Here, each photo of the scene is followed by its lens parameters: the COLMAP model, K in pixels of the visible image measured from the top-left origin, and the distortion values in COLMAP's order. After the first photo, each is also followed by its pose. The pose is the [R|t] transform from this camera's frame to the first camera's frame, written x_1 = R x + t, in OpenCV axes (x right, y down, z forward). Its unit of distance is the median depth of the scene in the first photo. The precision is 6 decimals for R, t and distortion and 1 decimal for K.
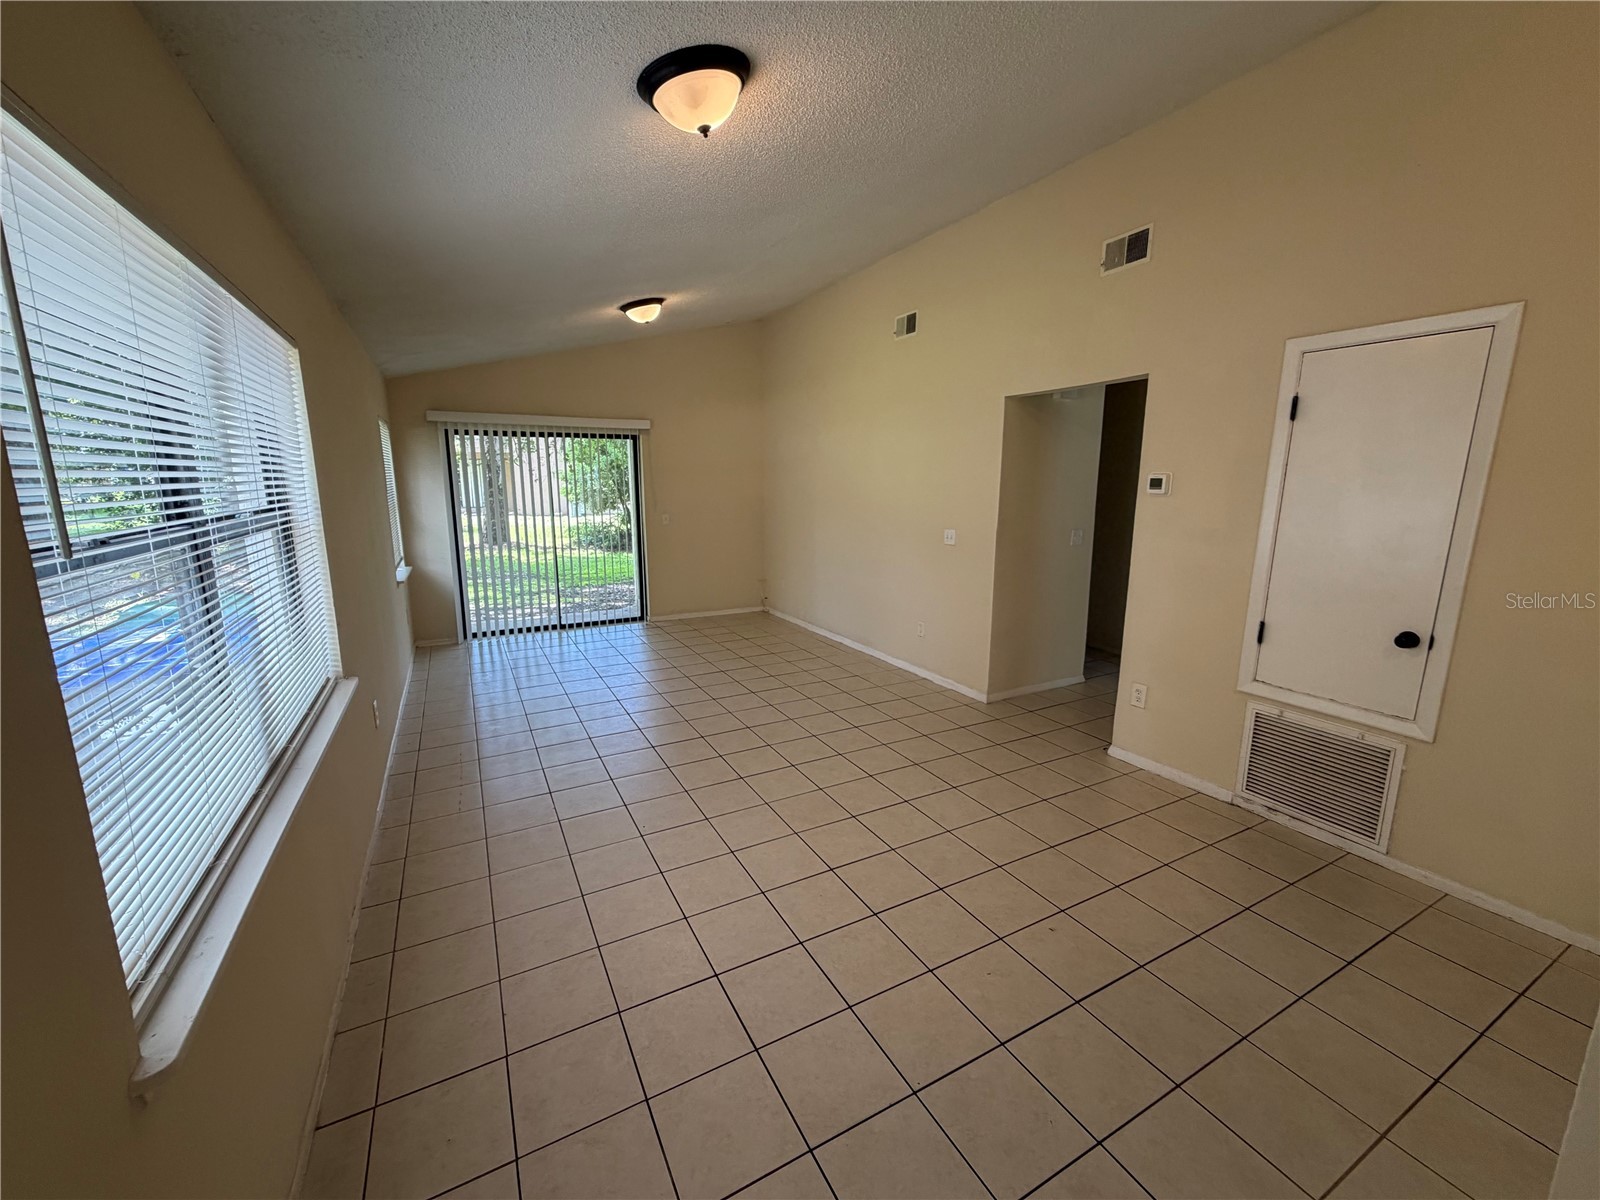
lens RADIAL K [[639.7, 0, 795.2], [0, 639.7, 601.4], [0, 0, 1]] dist [0.001830, 0.000127]
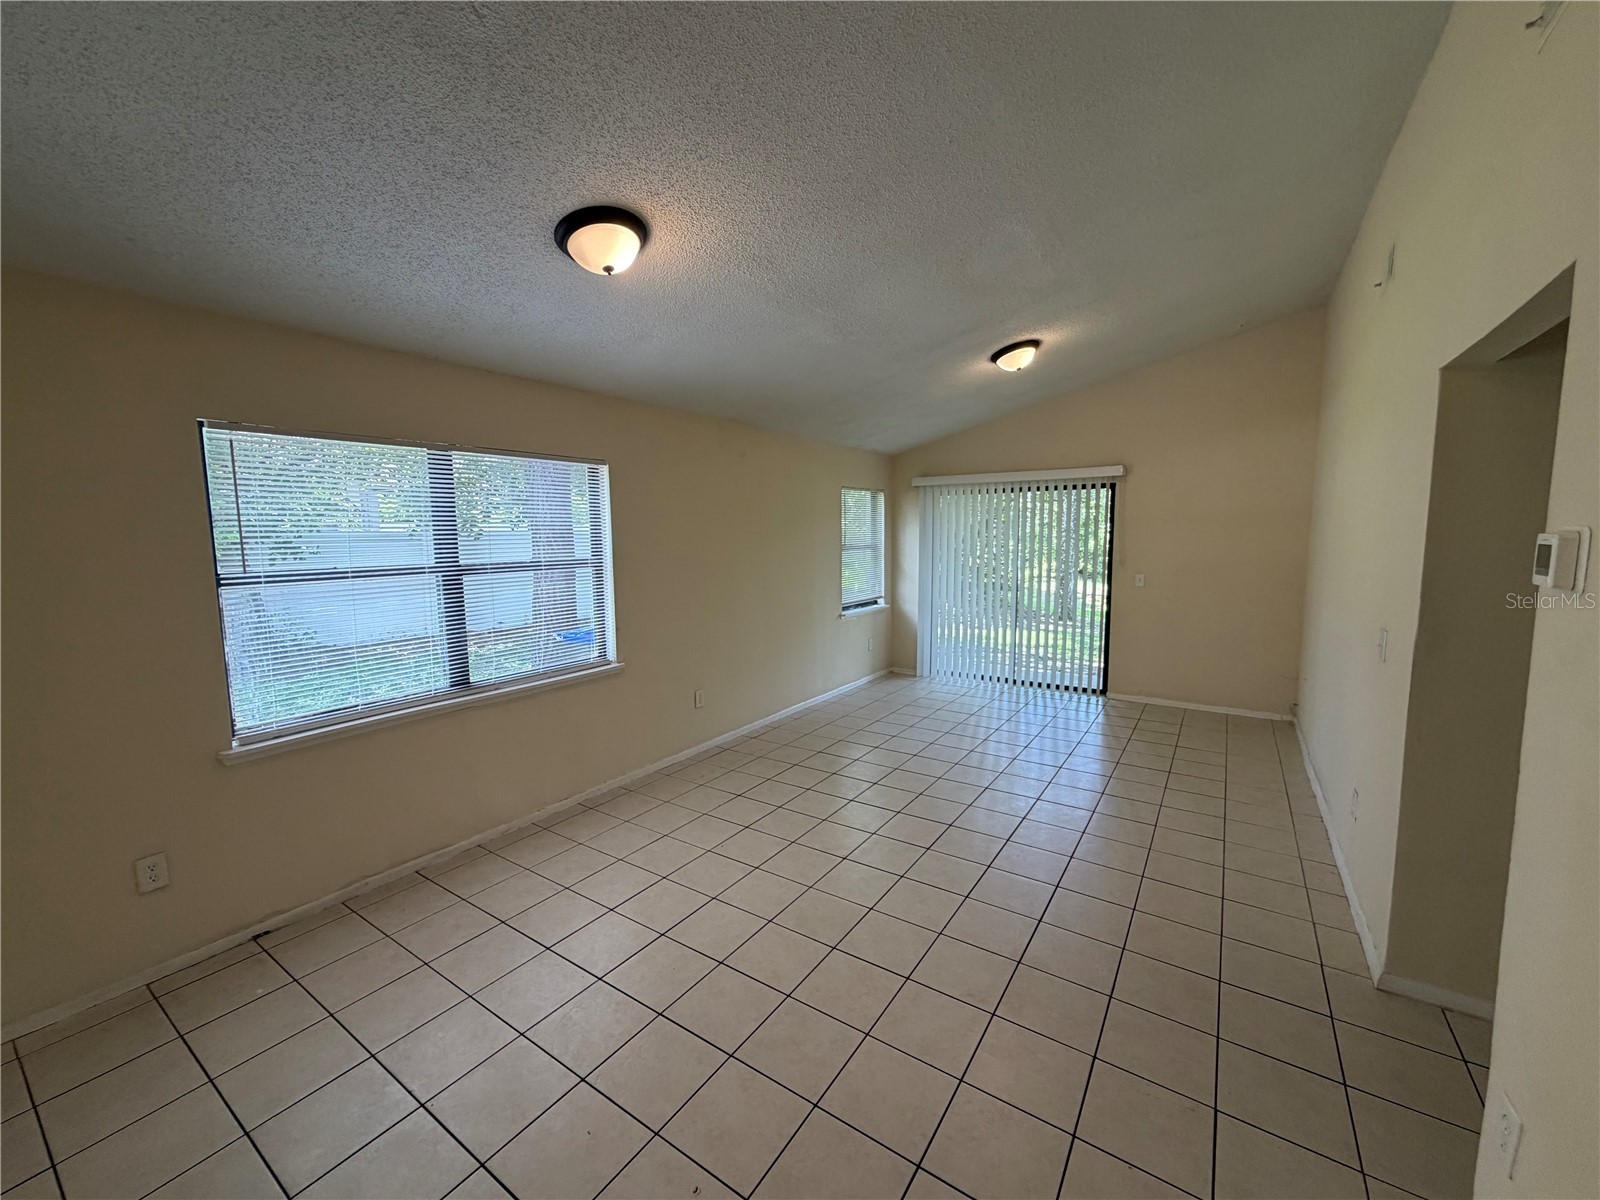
lens RADIAL K [[639.7, 0, 795.2], [0, 639.7, 601.4], [0, 0, 1]] dist [0.001830, 0.000127]
pose [[0.474807, 0.091763, -0.875293, 0.326634], [-0.157420, 0.987366, 0.018119, -0.047600], [0.865897, 0.129186, 0.483253, 0.220487]]
